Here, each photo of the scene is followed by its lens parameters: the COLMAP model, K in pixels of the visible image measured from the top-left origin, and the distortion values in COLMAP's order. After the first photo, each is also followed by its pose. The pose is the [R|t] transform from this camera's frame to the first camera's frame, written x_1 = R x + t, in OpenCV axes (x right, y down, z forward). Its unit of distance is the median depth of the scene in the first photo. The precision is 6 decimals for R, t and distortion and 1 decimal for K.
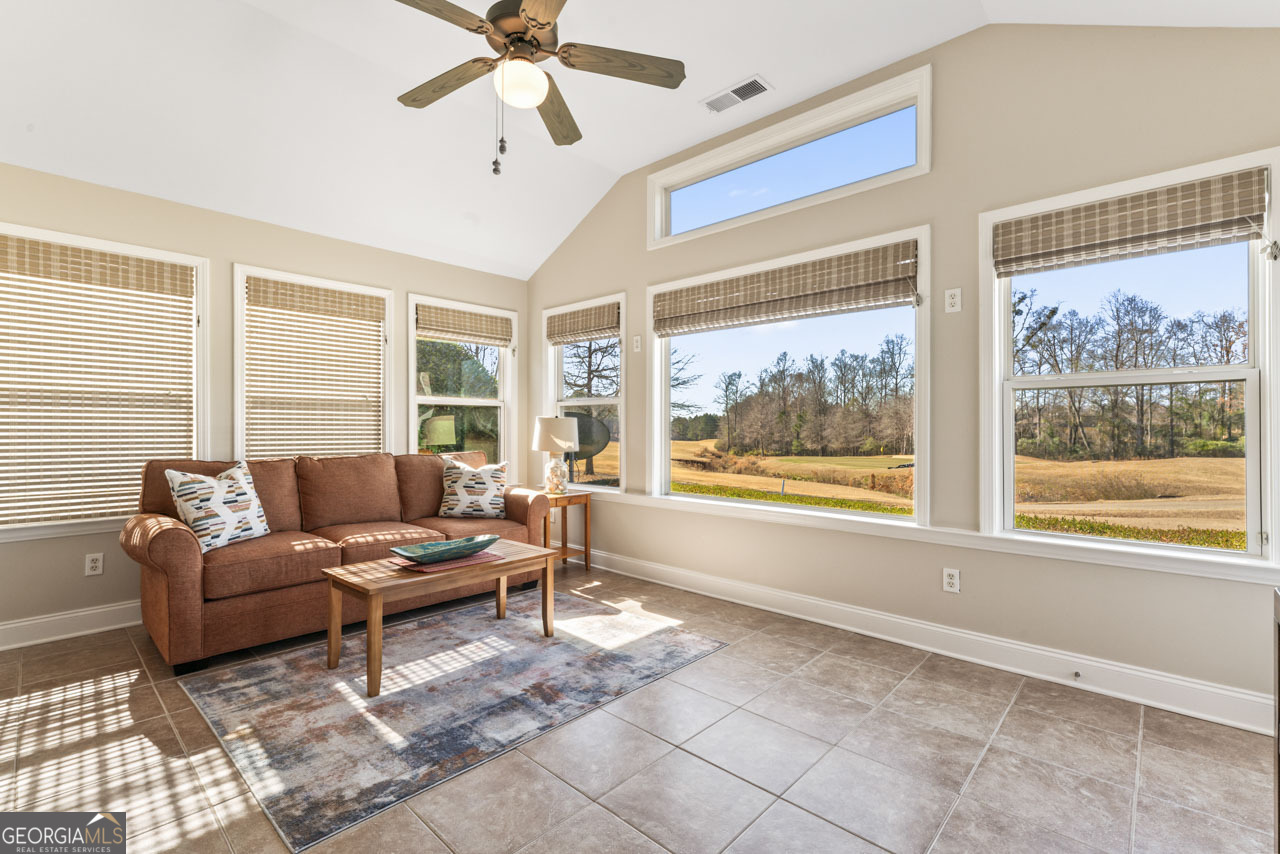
lens RADIAL K [[585.1, 0, 644.4], [0, 585.1, 427.3], [0, 0, 1]] dist [-0.012586, 0.001043]
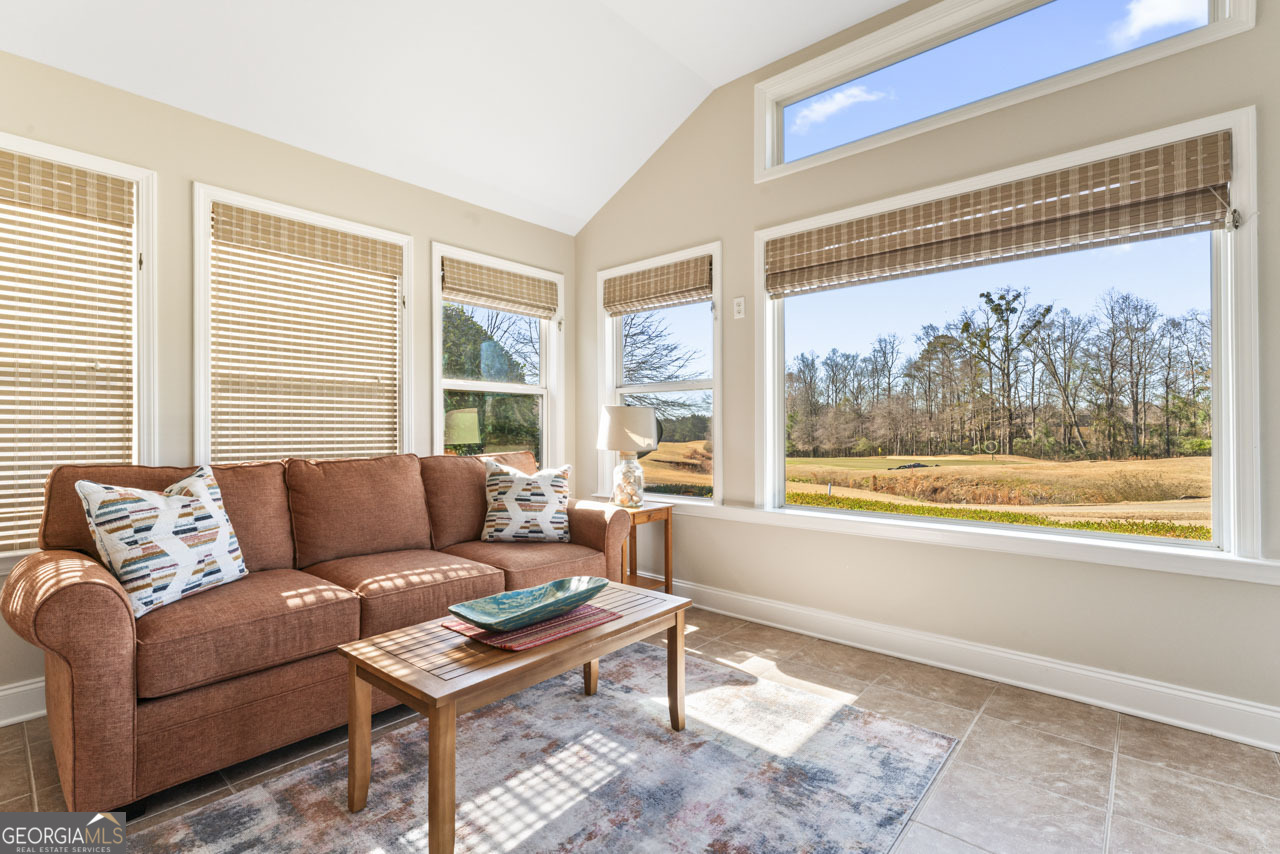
lens RADIAL K [[585.1, 0, 635.2], [0, 585.1, 428.2], [0, 0, 1]] dist [-0.012586, 0.001043]
pose [[0.999738, -0.003856, 0.022553, -0.181966], [0.003906, 0.999990, -0.002160, 0.015098], [-0.022544, 0.002247, 0.999743, 0.274932]]
